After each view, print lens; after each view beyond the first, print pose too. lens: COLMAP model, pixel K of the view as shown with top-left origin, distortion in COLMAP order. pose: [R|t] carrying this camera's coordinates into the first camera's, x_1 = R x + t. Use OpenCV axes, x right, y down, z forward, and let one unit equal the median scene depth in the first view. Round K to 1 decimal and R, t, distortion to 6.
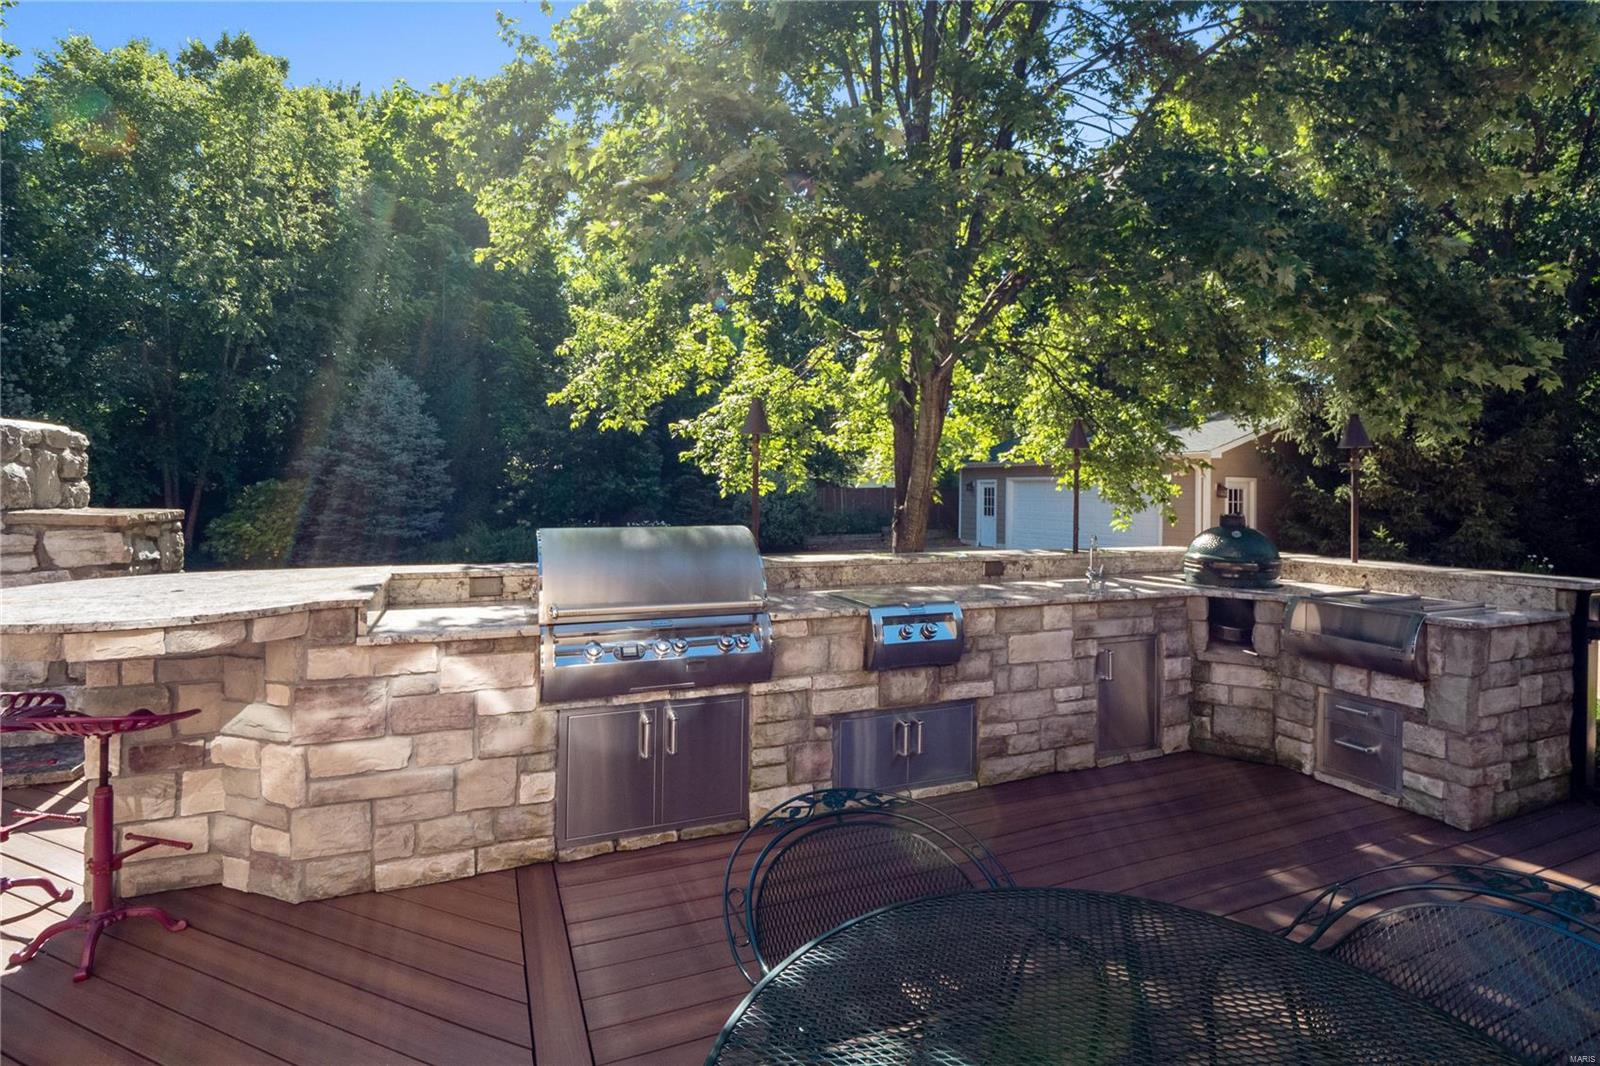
lens RADIAL K [[752.4, 0, 822.6], [0, 752.4, 486.4], [0, 0, 1]] dist [-0.006431, -0.001420]
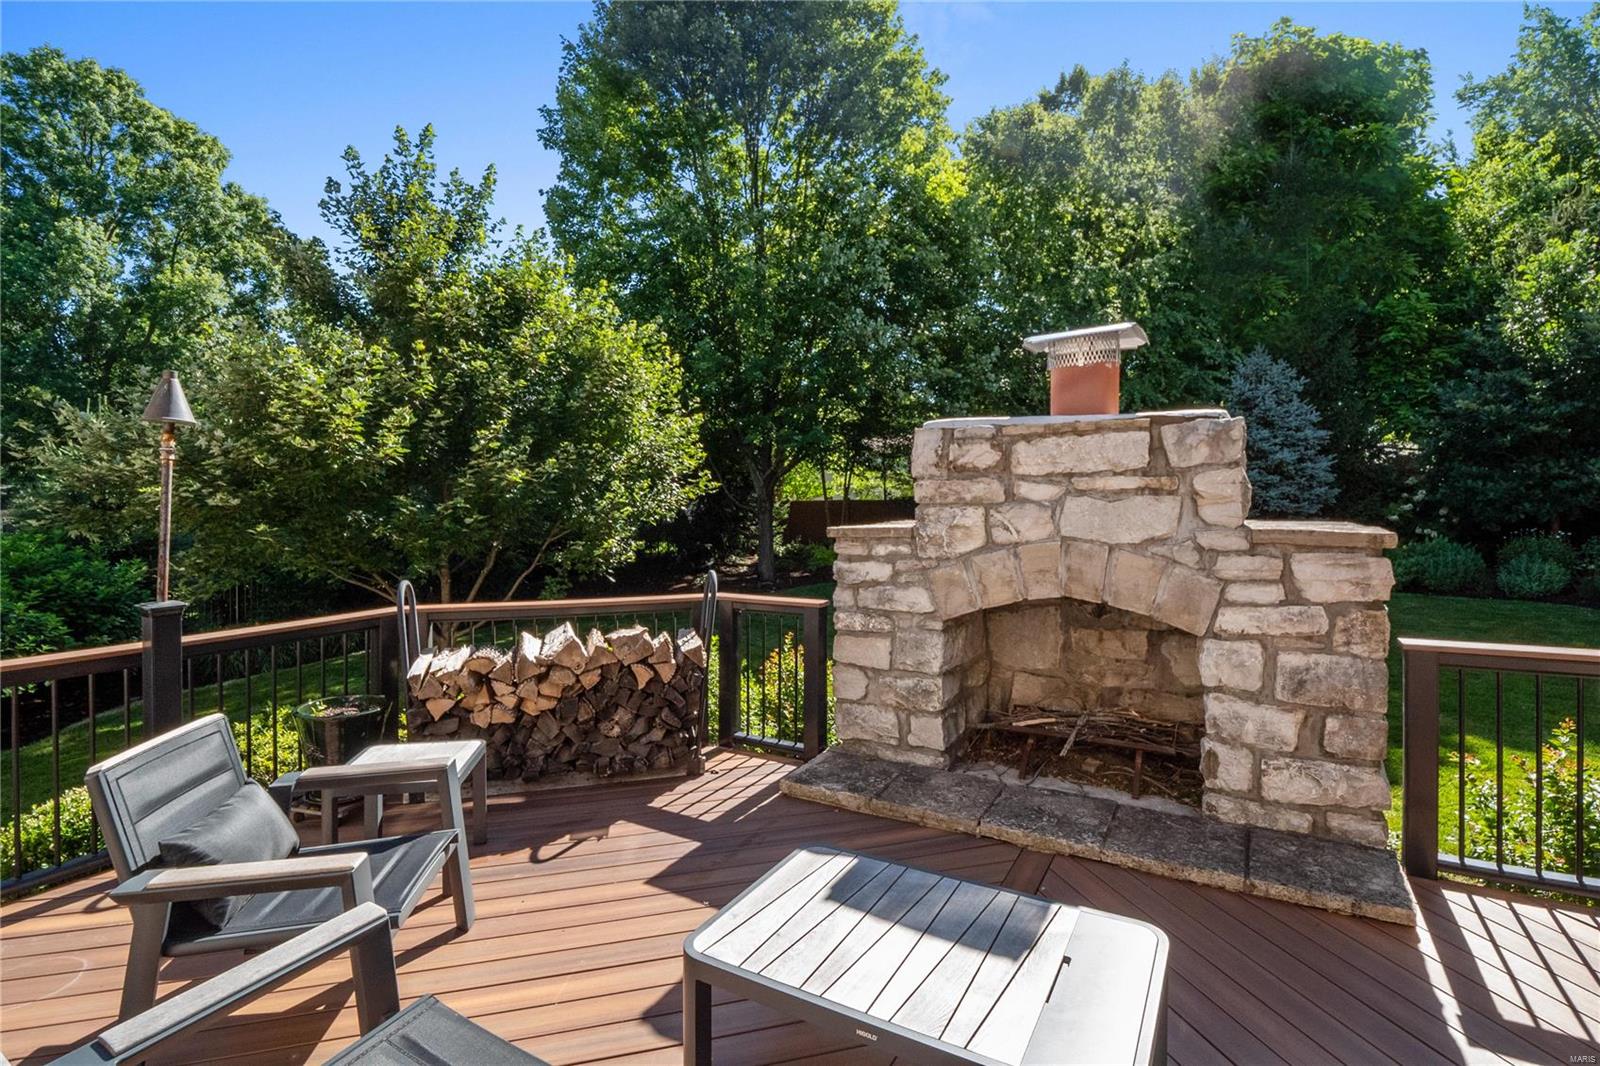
lens RADIAL K [[775.7, 0, 802.0], [0, 775.7, 502.1], [0, 0, 1]] dist [-0.006280, -0.001774]
pose [[0.587779, -0.006560, -0.808995, -0.651535], [0.020805, 0.999759, 0.007009, -0.007494], [0.808754, -0.020951, 0.587774, 0.122388]]
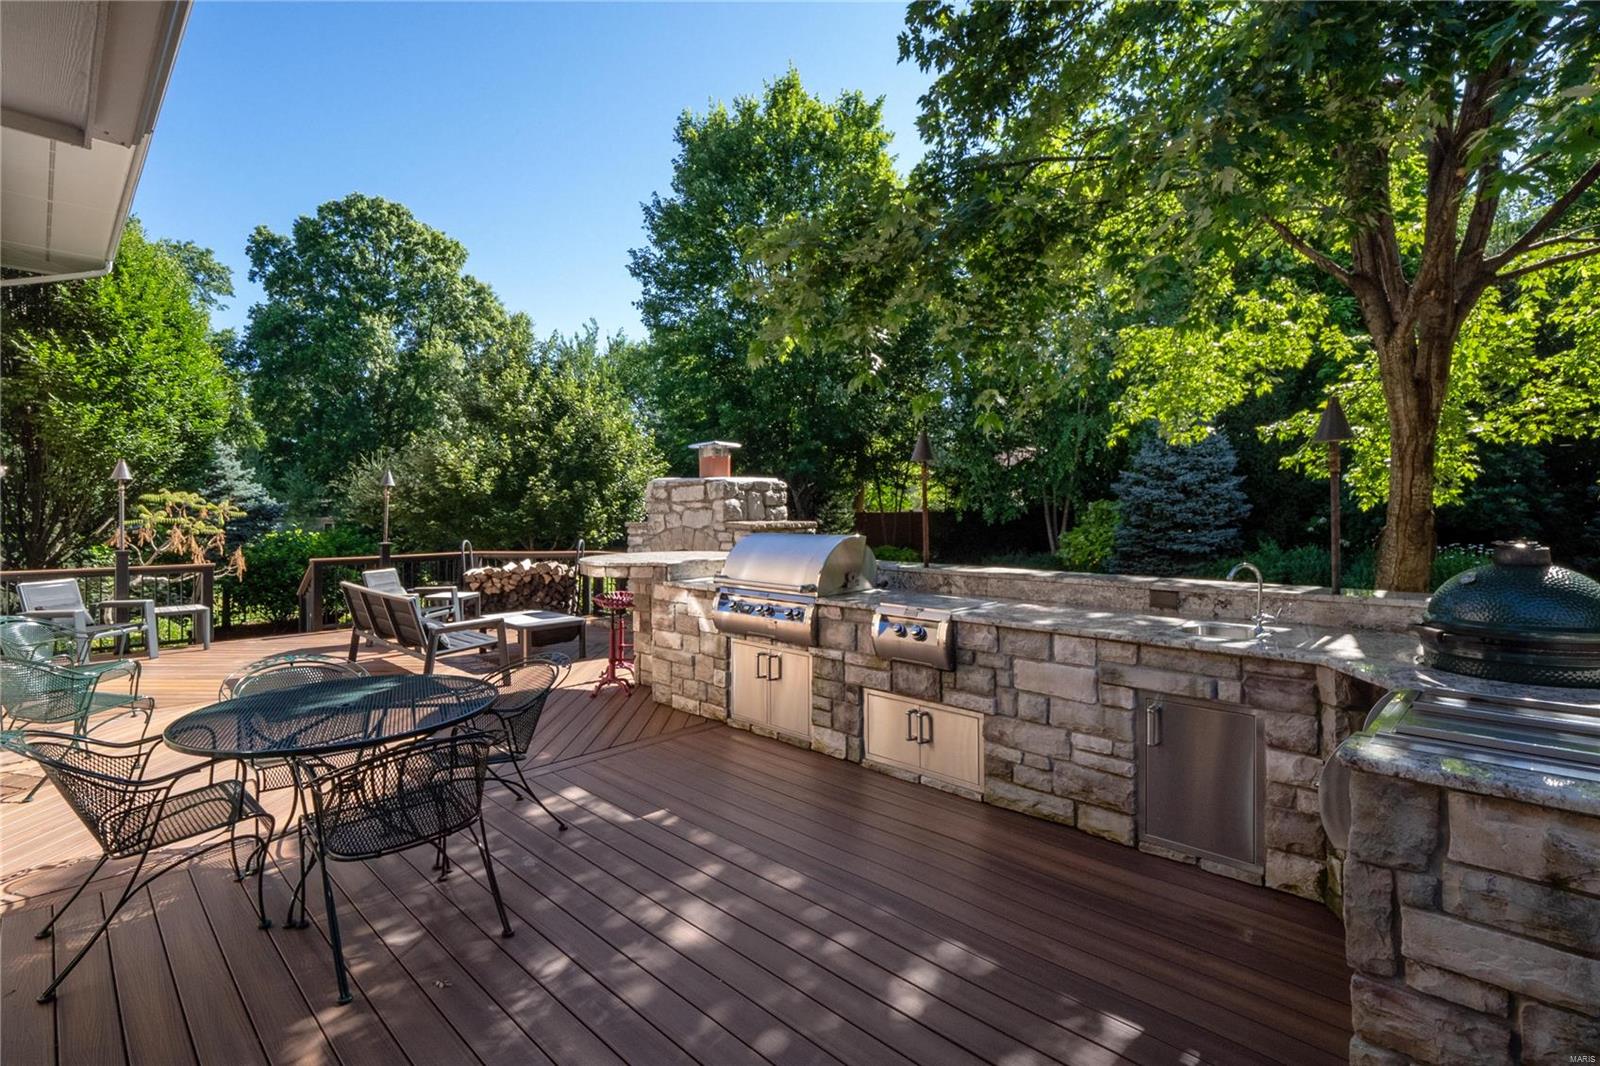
lens RADIAL K [[765.8, 0, 801.2], [0, 765.8, 512.6], [0, 0, 1]] dist [0.037248, -0.066878]
pose [[0.371713, -0.005289, -0.928333, 0.942196], [0.016497, 0.999863, 0.000909, 0.008361], [0.928201, -0.015653, 0.371750, 0.351297]]
